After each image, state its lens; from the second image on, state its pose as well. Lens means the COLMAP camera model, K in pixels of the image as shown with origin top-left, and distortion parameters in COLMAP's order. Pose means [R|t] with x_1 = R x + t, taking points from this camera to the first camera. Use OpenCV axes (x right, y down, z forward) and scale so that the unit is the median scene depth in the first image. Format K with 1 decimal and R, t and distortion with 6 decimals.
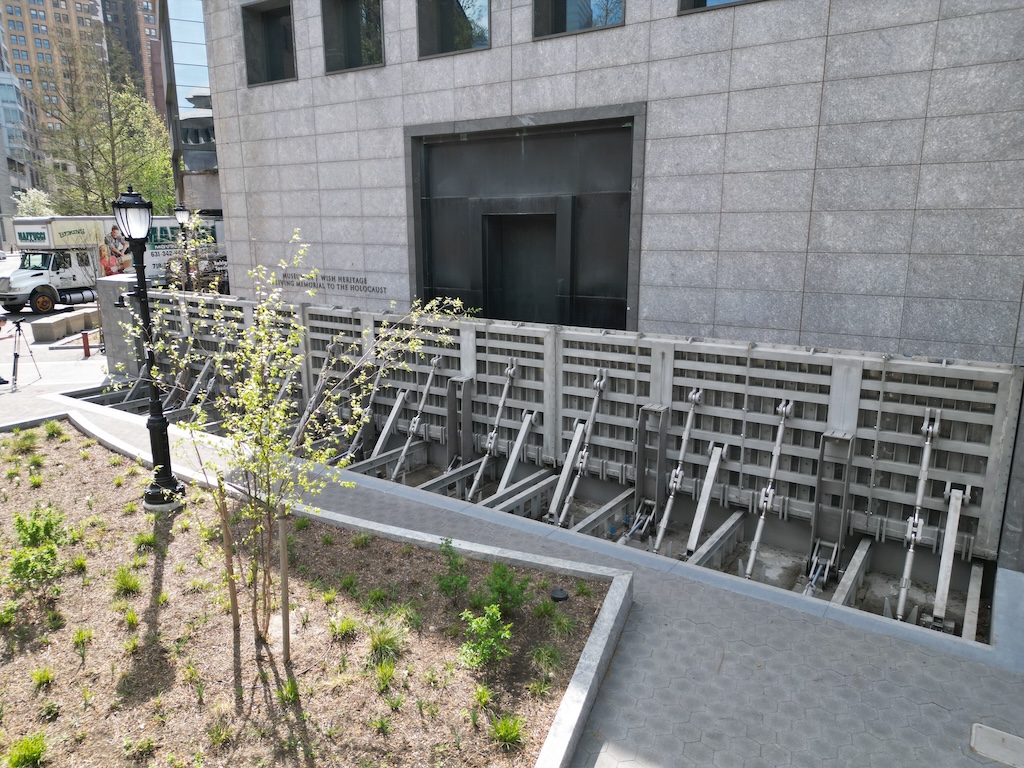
lens RADIAL K [[724.4, 0, 507.4], [0, 724.4, 383.6], [0, 0, 1]] dist [0.055884, -0.046017]
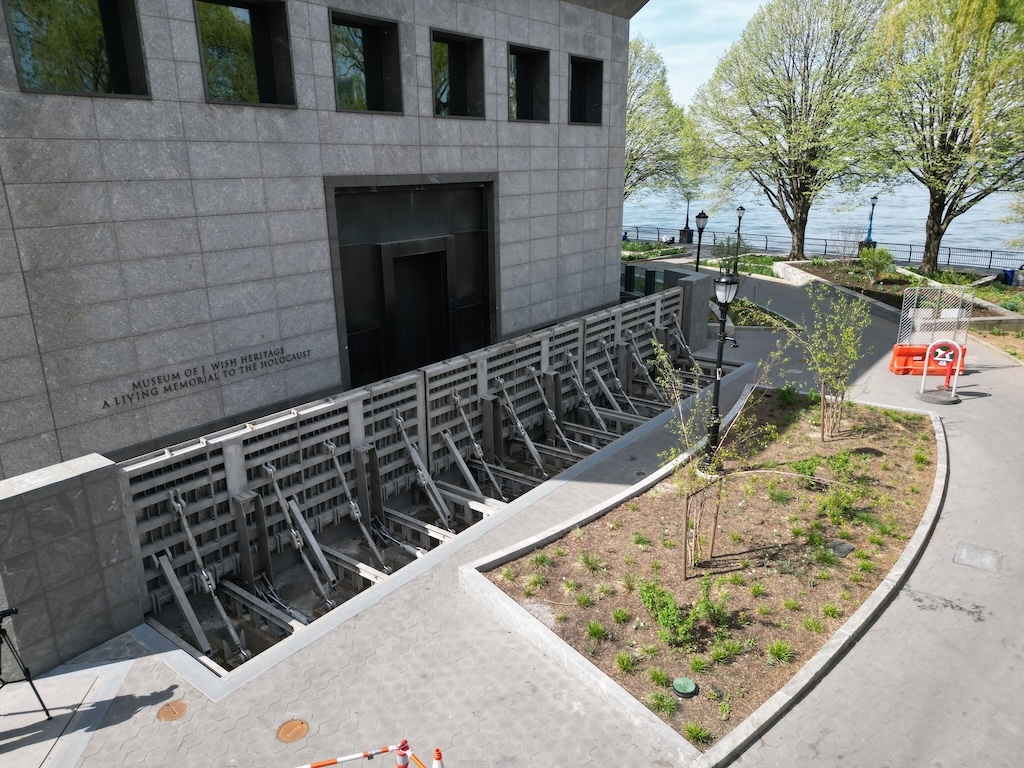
lens RADIAL K [[724.4, 0, 519.7], [0, 724.4, 385.1], [0, 0, 1]] dist [0.055884, -0.046017]
pose [[0.045995, -0.290788, 0.955681, -1.219894], [0.227606, 0.934580, 0.273413, -0.330417], [-0.972666, 0.204943, 0.109171, 0.775474]]
